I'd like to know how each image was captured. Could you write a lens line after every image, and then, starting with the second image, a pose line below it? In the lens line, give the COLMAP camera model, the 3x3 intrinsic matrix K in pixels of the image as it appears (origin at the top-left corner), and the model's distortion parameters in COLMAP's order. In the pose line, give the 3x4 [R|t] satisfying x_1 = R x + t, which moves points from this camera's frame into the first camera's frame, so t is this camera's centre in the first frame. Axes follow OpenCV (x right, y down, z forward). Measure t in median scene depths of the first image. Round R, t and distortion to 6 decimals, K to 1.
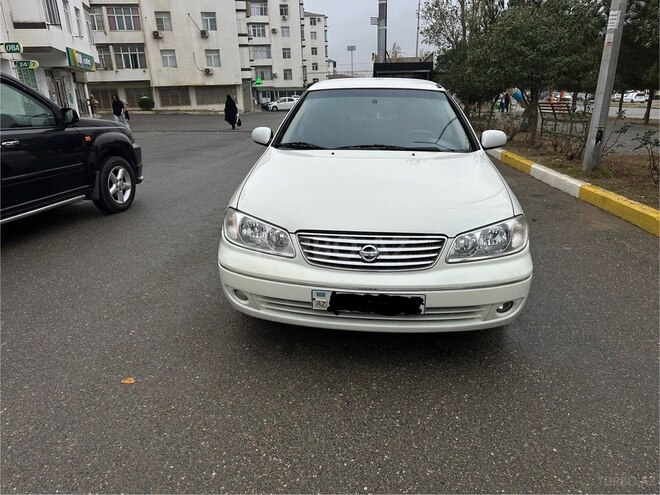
lens RADIAL K [[461.8, 0, 328.4], [0, 461.8, 251.1], [0, 0, 1]] dist [0.039163, -0.040907]
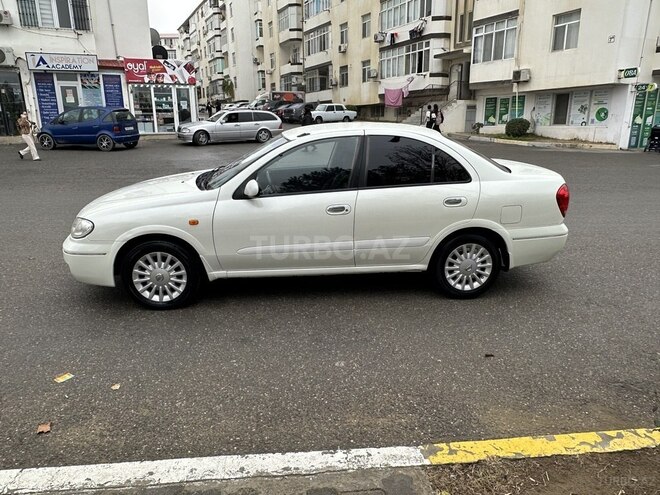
lens RADIAL K [[457.1, 0, 323.6], [0, 457.1, 248.6], [0, 0, 1]] dist [-0.009084, 0.003889]
pose [[0.196546, 0.288530, -0.937081, 0.149978], [-0.315356, 0.923543, 0.218218, -0.042455], [0.928397, 0.252624, 0.272508, 0.098665]]
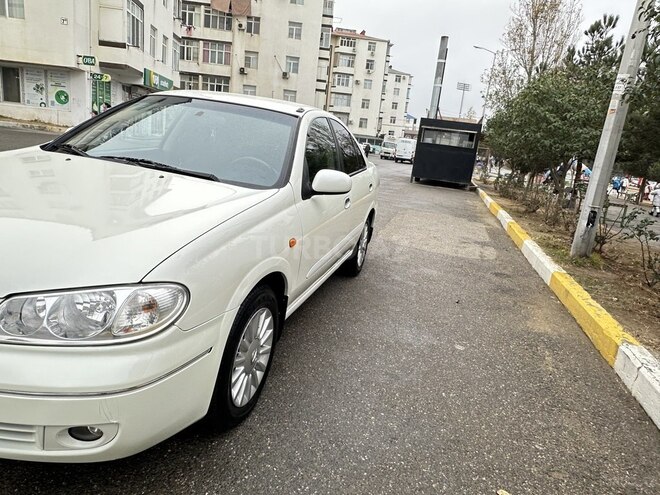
lens RADIAL K [[453.7, 0, 326.2], [0, 453.7, 252.3], [0, 0, 1]] dist [-0.003139, -0.000312]
pose [[0.975818, 0.171653, -0.135332, 0.050436], [-0.183023, 0.980127, -0.076515, -0.008071], [0.119509, 0.099433, 0.987841, 0.032275]]
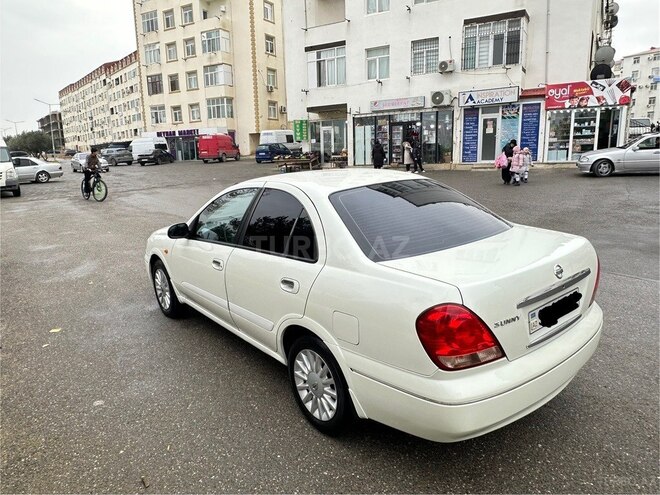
lens RADIAL K [[457.1, 0, 323.6], [0, 457.1, 248.6], [0, 0, 1]] dist [-0.009084, 0.003889]
pose [[-0.725696, 0.187174, -0.662066, 0.093924], [-0.173506, 0.881395, 0.439362, -0.083662], [0.665779, 0.433716, -0.607148, 0.212571]]
